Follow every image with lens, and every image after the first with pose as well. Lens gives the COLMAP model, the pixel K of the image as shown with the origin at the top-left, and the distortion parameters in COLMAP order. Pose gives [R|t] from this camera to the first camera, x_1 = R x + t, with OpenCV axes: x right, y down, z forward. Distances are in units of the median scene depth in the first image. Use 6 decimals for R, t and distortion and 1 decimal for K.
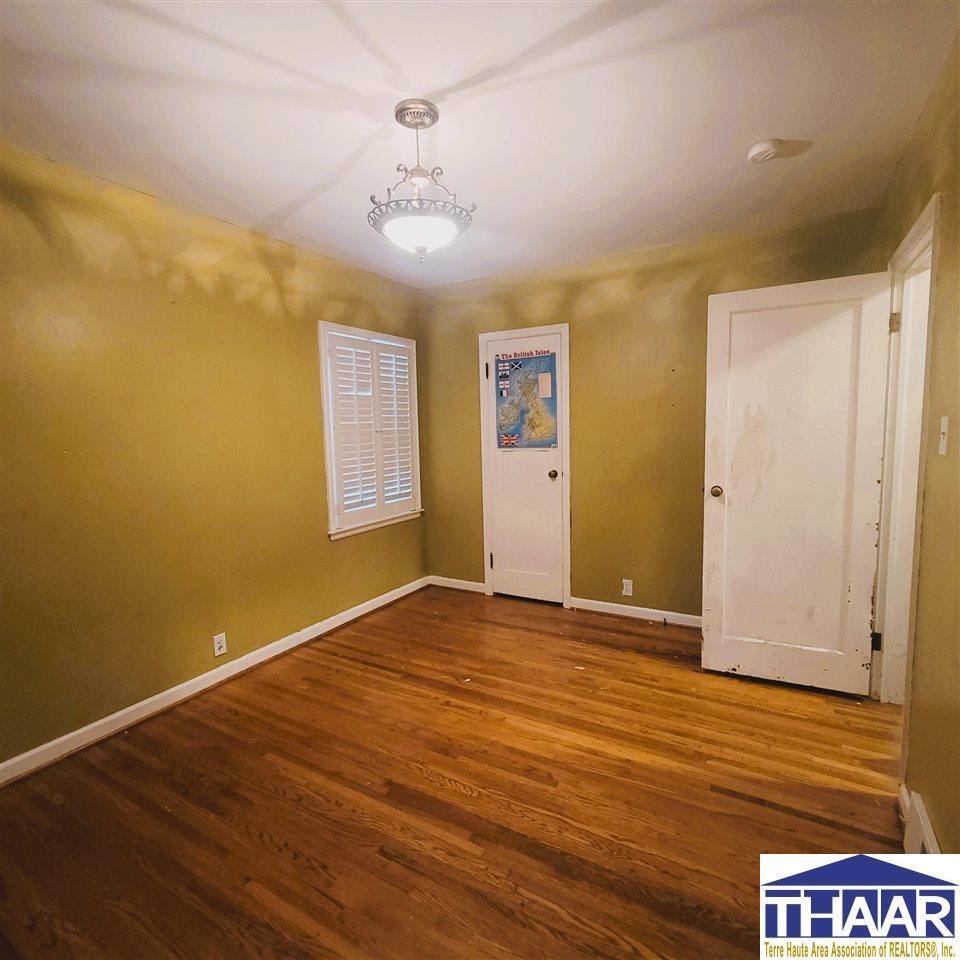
lens RADIAL K [[519.0, 0, 482.9], [0, 519.0, 478.7], [0, 0, 1]] dist [0.001348, -0.000052]
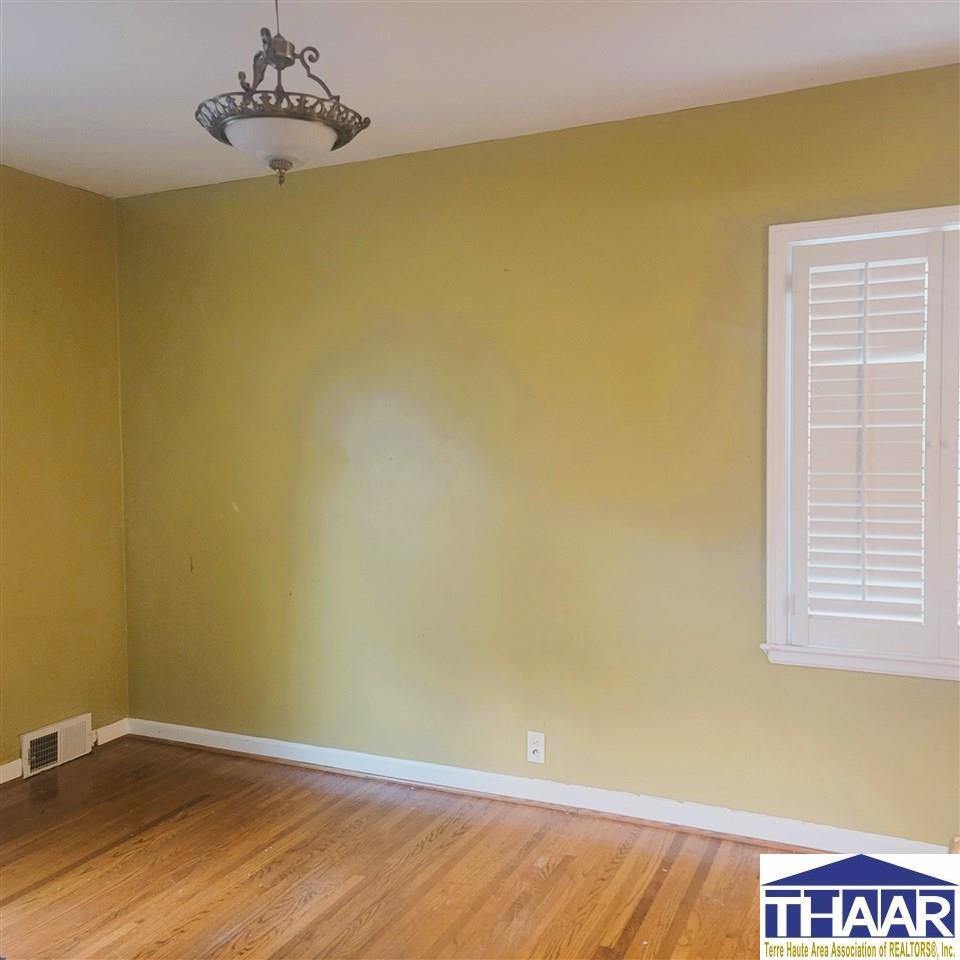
lens RADIAL K [[951.2, 0, 472.7], [0, 951.2, 479.6], [0, 0, 1]] dist [0.058260, 0.007615]
pose [[0.094073, 0.070457, -0.993069, 0.760569], [-0.095545, 0.993527, 0.061439, -0.110382], [0.990970, 0.089103, 0.100196, 0.796038]]
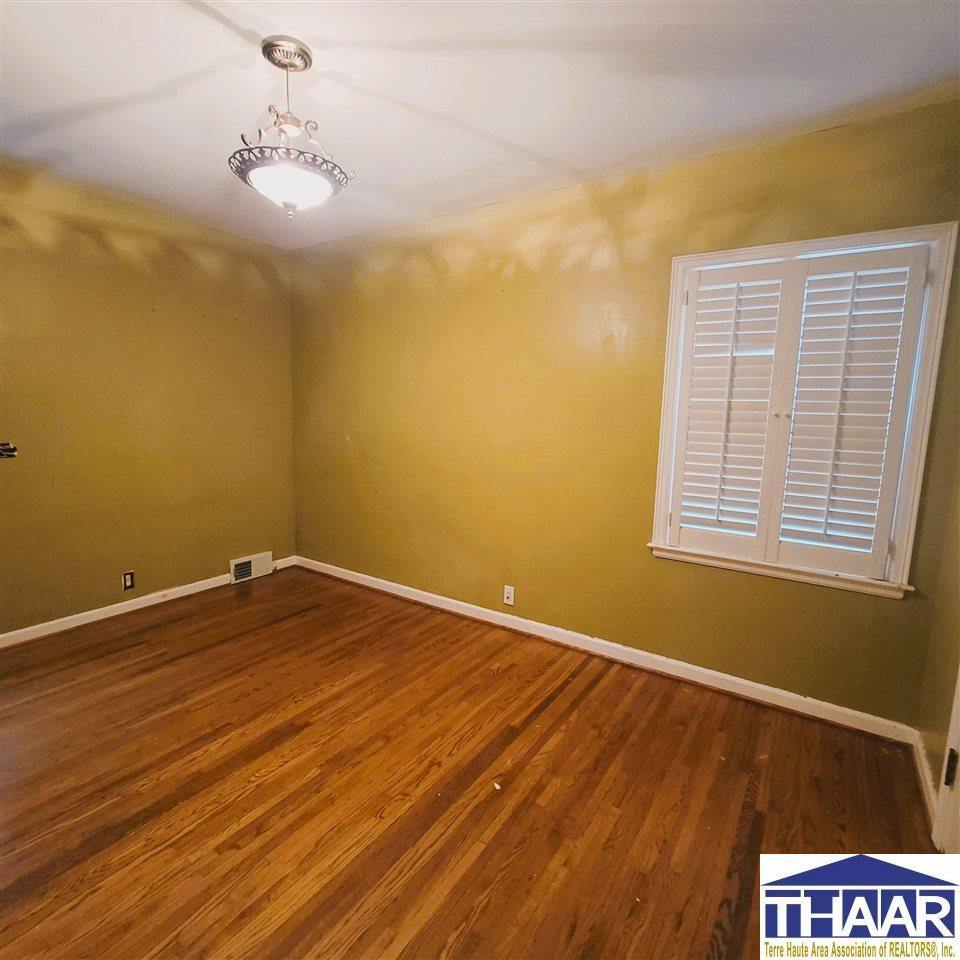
lens RADIAL K [[528.3, 0, 481.7], [0, 528.3, 482.8], [0, 0, 1]] dist [-0.021077, 0.011881]
pose [[-0.062856, 0.174023, -0.982733, 0.598868], [-0.122655, 0.975869, 0.180653, -0.120246], [0.990457, 0.131893, -0.039994, 1.004110]]
